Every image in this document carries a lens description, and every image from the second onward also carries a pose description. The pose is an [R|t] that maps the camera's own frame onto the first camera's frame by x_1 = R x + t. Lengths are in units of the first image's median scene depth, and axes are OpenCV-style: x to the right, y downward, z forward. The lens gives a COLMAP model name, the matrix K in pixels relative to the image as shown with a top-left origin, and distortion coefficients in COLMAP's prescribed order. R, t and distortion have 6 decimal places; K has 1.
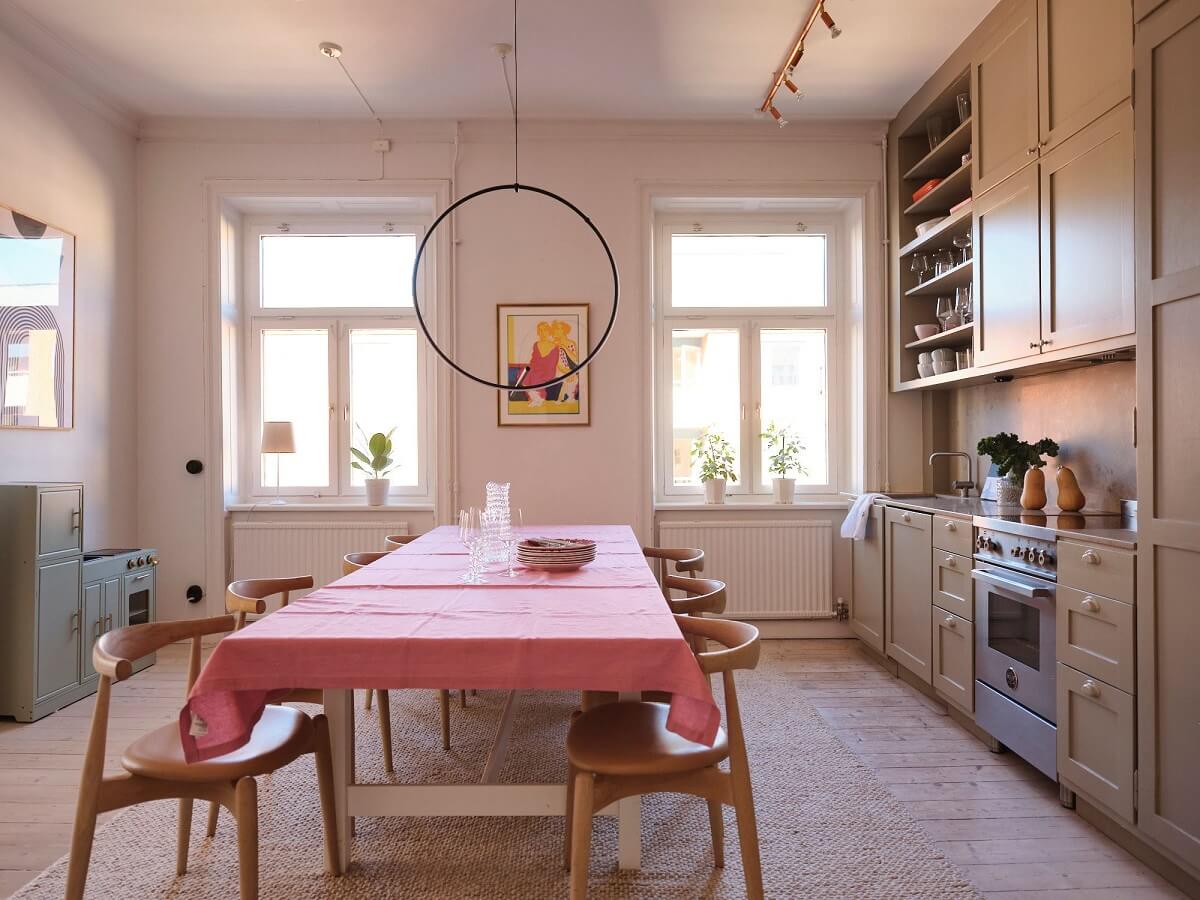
lens RADIAL K [[854.9, 0, 600.0], [0, 854.9, 450.0], [0, 0, 1]] dist [-0.008334, 0.002123]
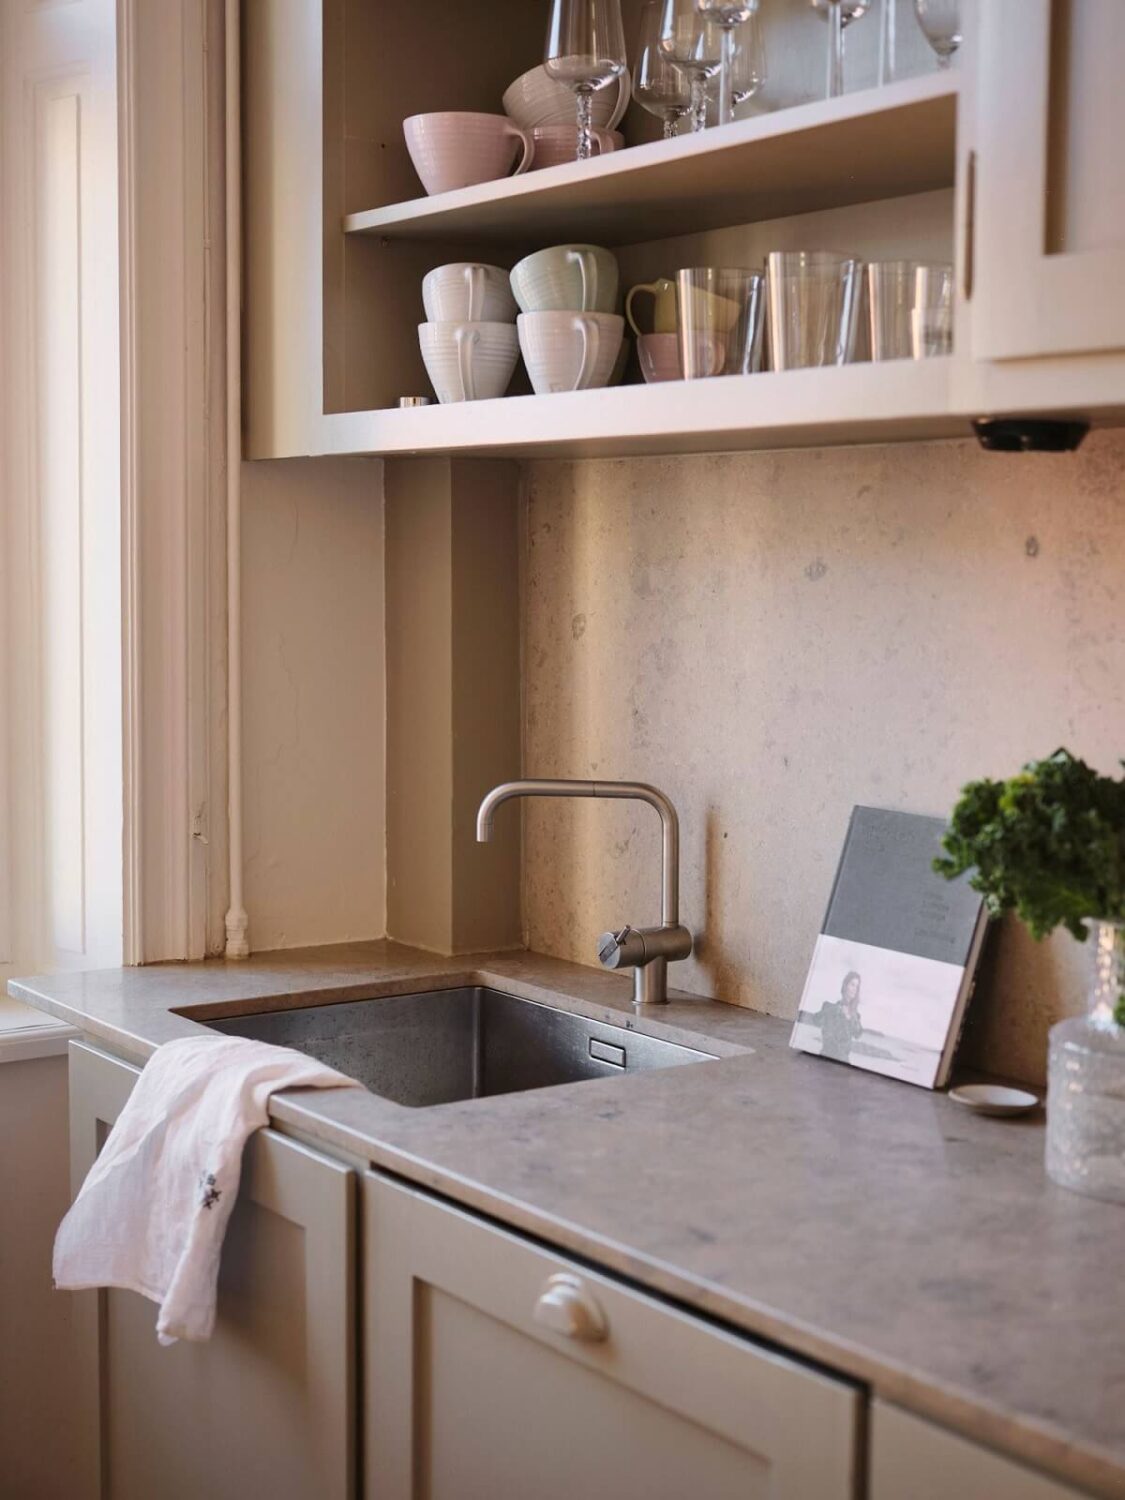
lens RADIAL K [[2168.3, 0, 562.5], [0, 2168.3, 750.0], [0, 0, 1]] dist [0.006486, -0.025992]
pose [[0.817485, -0.039736, 0.574577, 0.118761], [-0.012143, 0.996206, 0.086172, -0.049176], [-0.575821, -0.077421, 0.813901, 0.603093]]
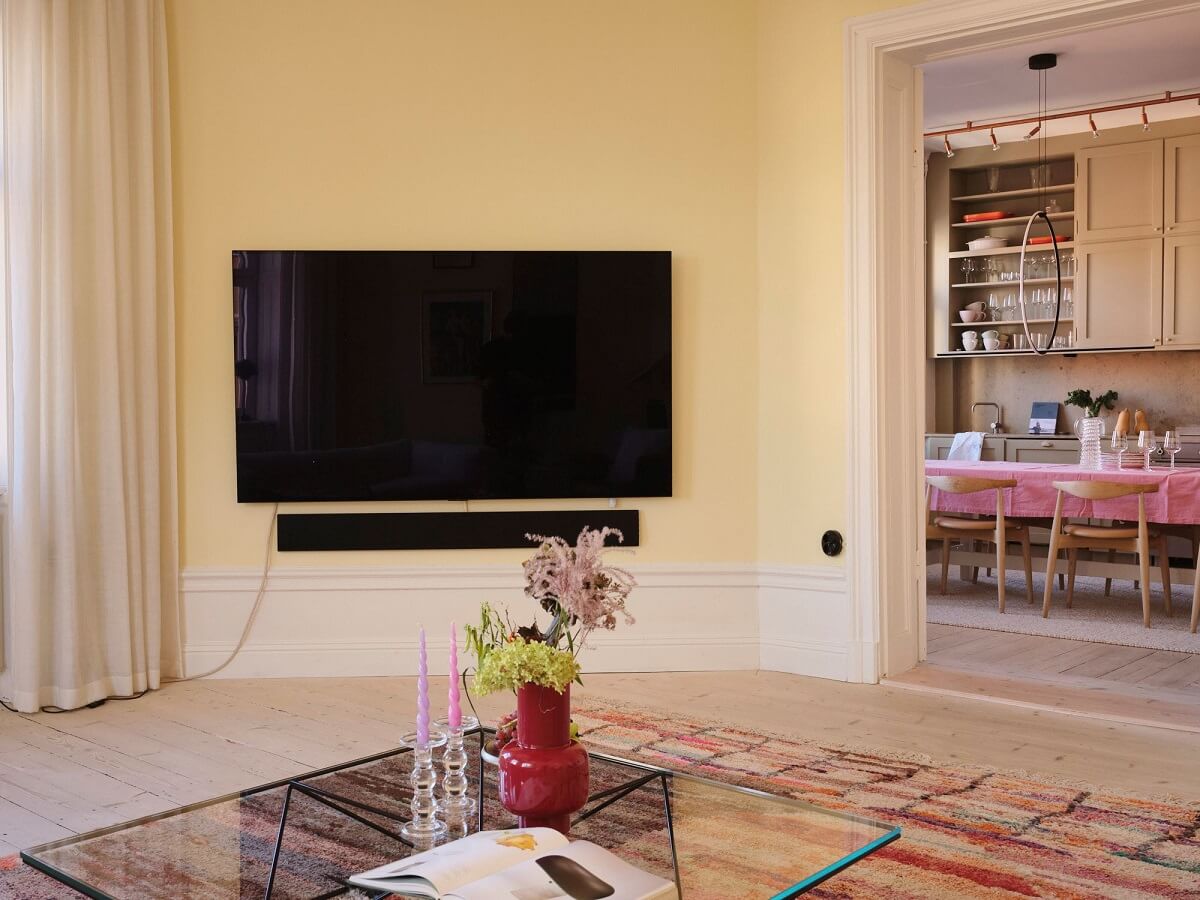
lens RADIAL K [[1249.3, 0, 600.0], [0, 1249.3, 450.0], [0, 0, 1]] dist [0.006230, -0.006005]
pose [[0.654750, -0.024150, 0.755460, -1.613053], [0.001949, 0.999540, 0.030264, 0.017319], [-0.755843, -0.018343, 0.654496, 0.126105]]
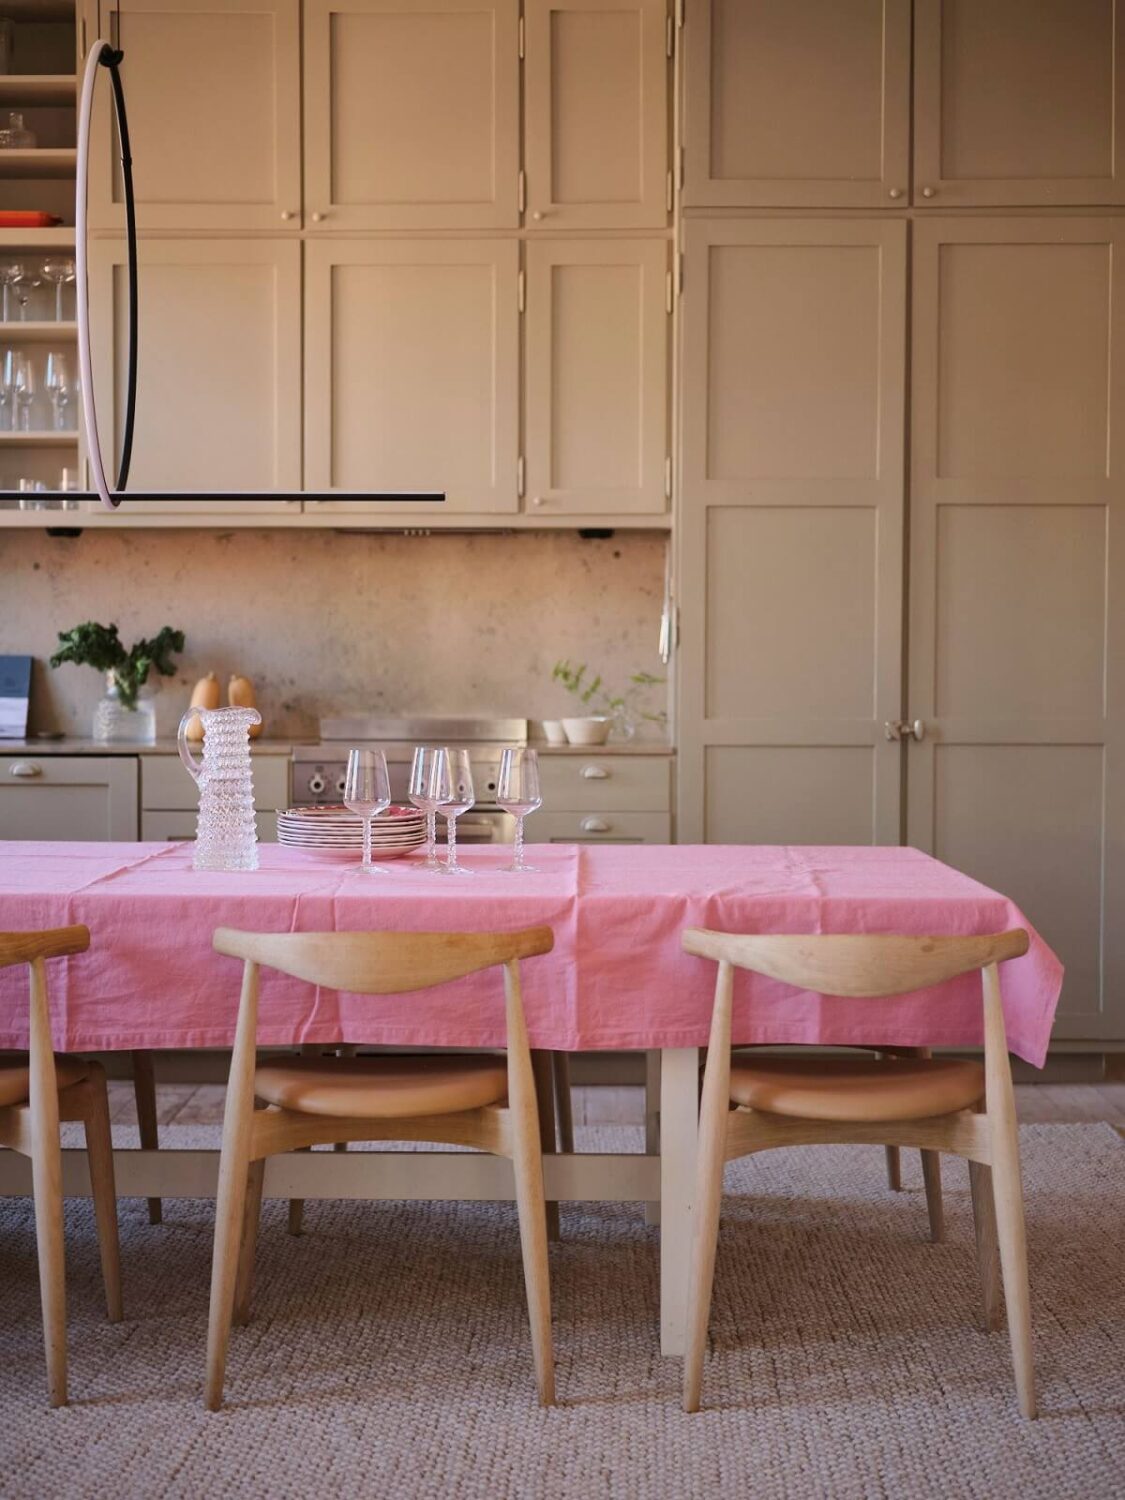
lens RADIAL K [[2168.3, 0, 562.5], [0, 2168.3, 750.0], [0, 0, 1]] dist [0.006486, -0.025992]
pose [[0.026035, -0.038837, 0.998906, -0.918363], [-0.002581, 0.999239, 0.038917, 0.008226], [-0.999658, -0.003592, 0.025915, 0.535083]]
